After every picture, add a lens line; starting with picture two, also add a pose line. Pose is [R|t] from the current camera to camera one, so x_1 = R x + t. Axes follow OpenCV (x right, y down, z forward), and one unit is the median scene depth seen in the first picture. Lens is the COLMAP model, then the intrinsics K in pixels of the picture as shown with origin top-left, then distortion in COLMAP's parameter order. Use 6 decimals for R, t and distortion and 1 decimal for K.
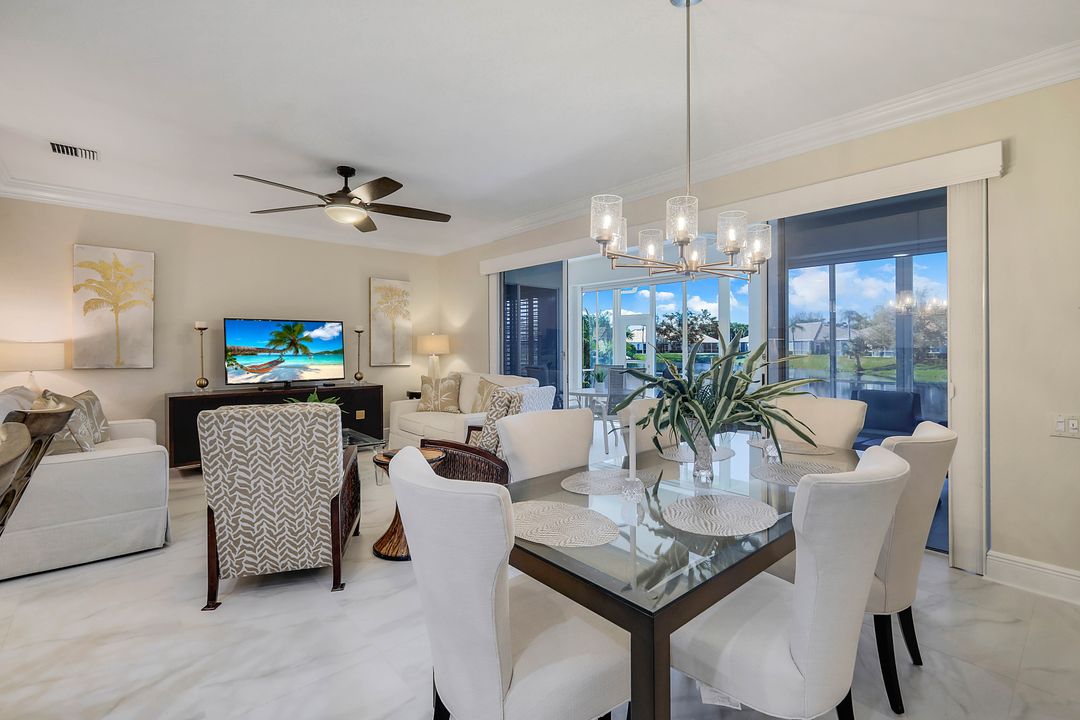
lens RADIAL K [[487.2, 0, 547.2], [0, 487.2, 345.7], [0, 0, 1]] dist [-0.000206, -0.000094]
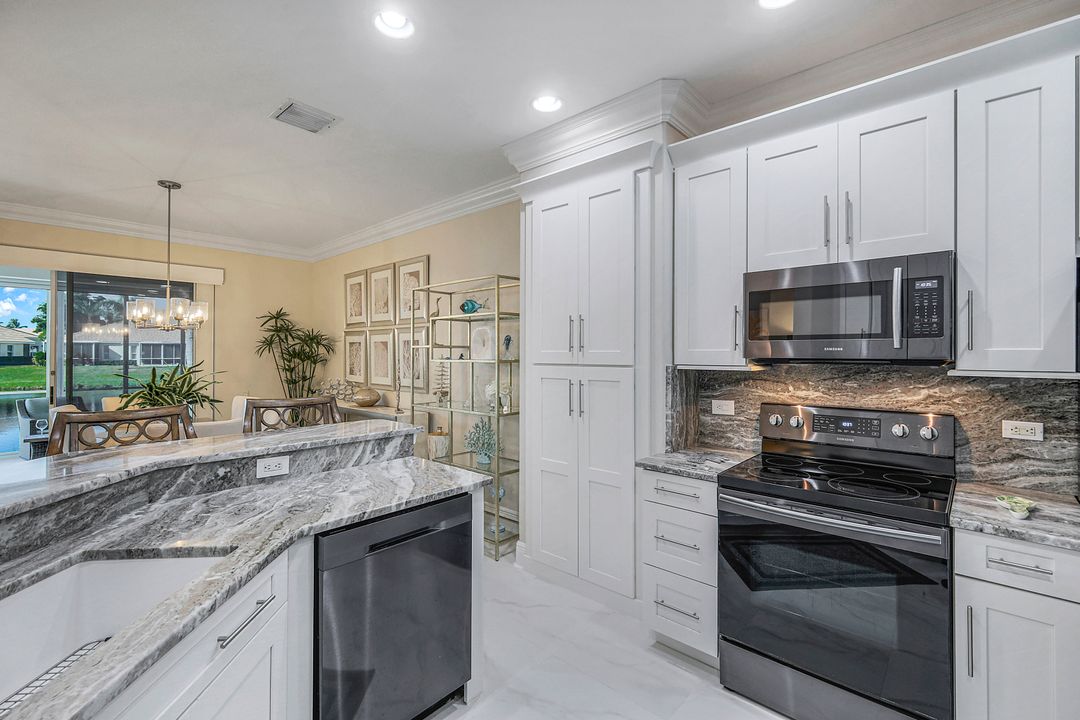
lens RADIAL K [[476.7, 0, 544.1], [0, 476.7, 351.8], [0, 0, 1]] dist [-0.000338, -0.000181]
pose [[-0.100962, 0.003043, 0.994886, -0.697409], [-0.004901, 0.999982, -0.003556, -0.026595], [-0.994878, -0.005235, -0.100945, -0.116004]]
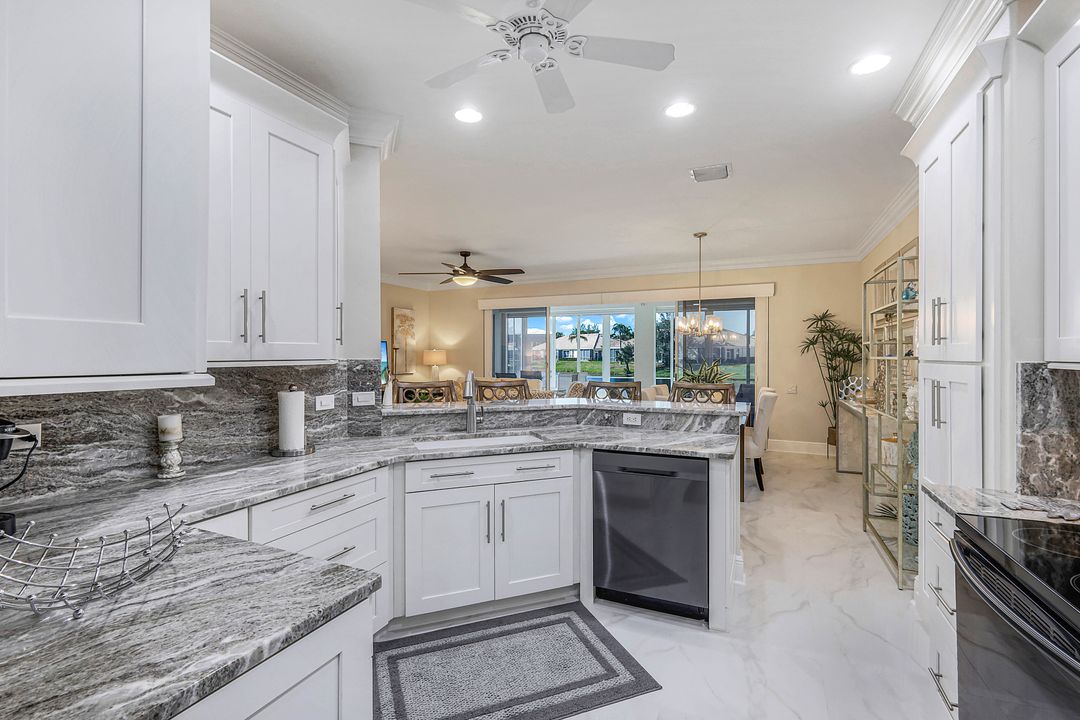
lens RADIAL K [[481.0, 0, 543.4], [0, 481.0, 355.5], [0, 0, 1]] dist [0.001314, 0.000288]
pose [[0.916186, -0.001264, 0.400752, -0.655015], [-0.000988, 0.999985, 0.005412, -0.021493], [-0.400753, -0.005355, 0.916171, -0.464203]]
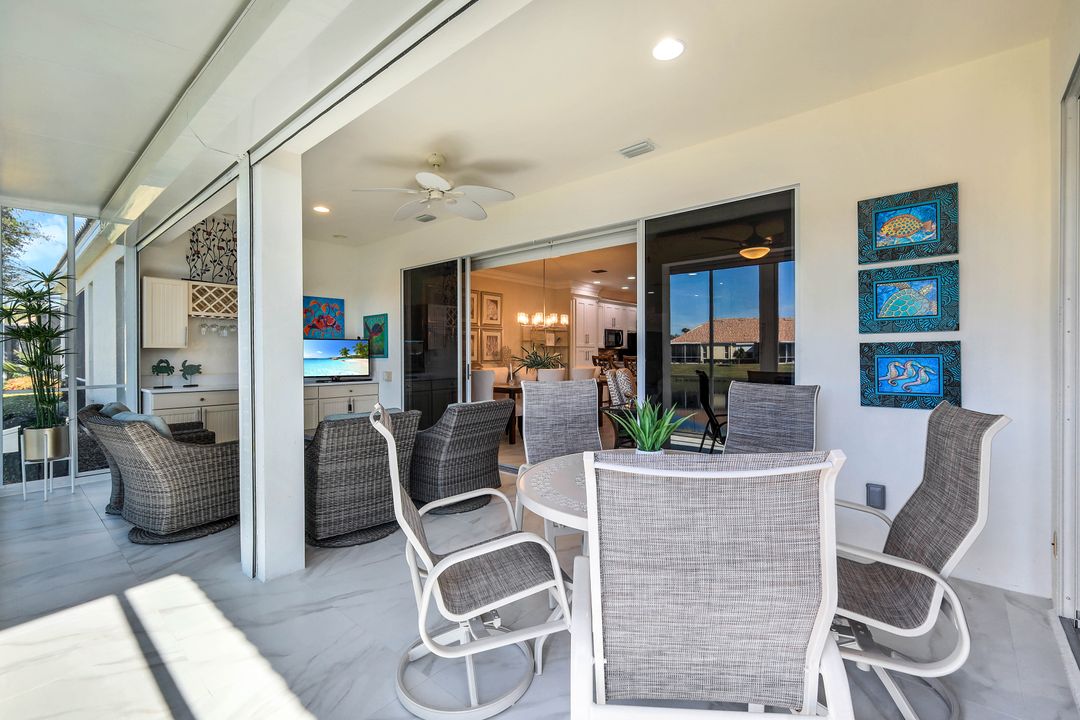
lens RADIAL K [[476.7, 0, 544.1], [0, 476.7, 351.8], [0, 0, 1]] dist [-0.000338, -0.000181]
pose [[-0.991968, 0.002148, -0.126467, 0.303869], [0.003316, 0.999954, -0.009024, 0.025525], [0.126442, -0.009371, -0.991930, 1.858998]]
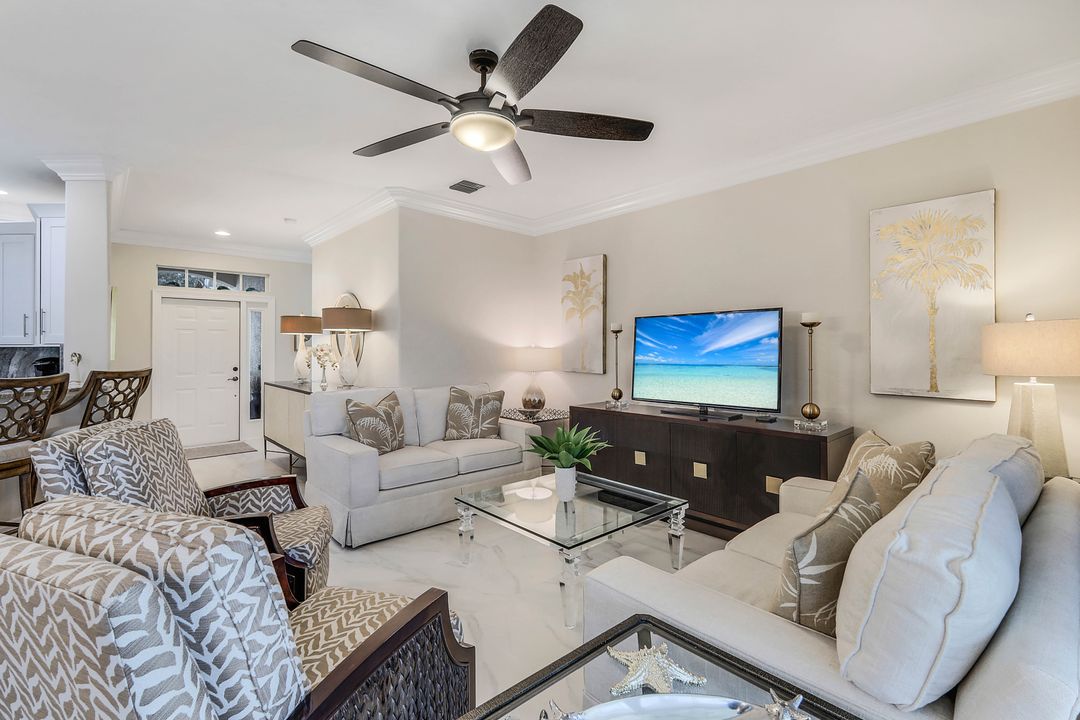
lens RADIAL K [[487.2, 0, 547.2], [0, 487.2, 345.7], [0, 0, 1]] dist [-0.000206, -0.000094]
pose [[0.015218, -0.004308, -0.999875, 0.149789], [0.002168, 0.999989, -0.004275, -0.005594], [0.999882, -0.002102, 0.015228, 0.855446]]
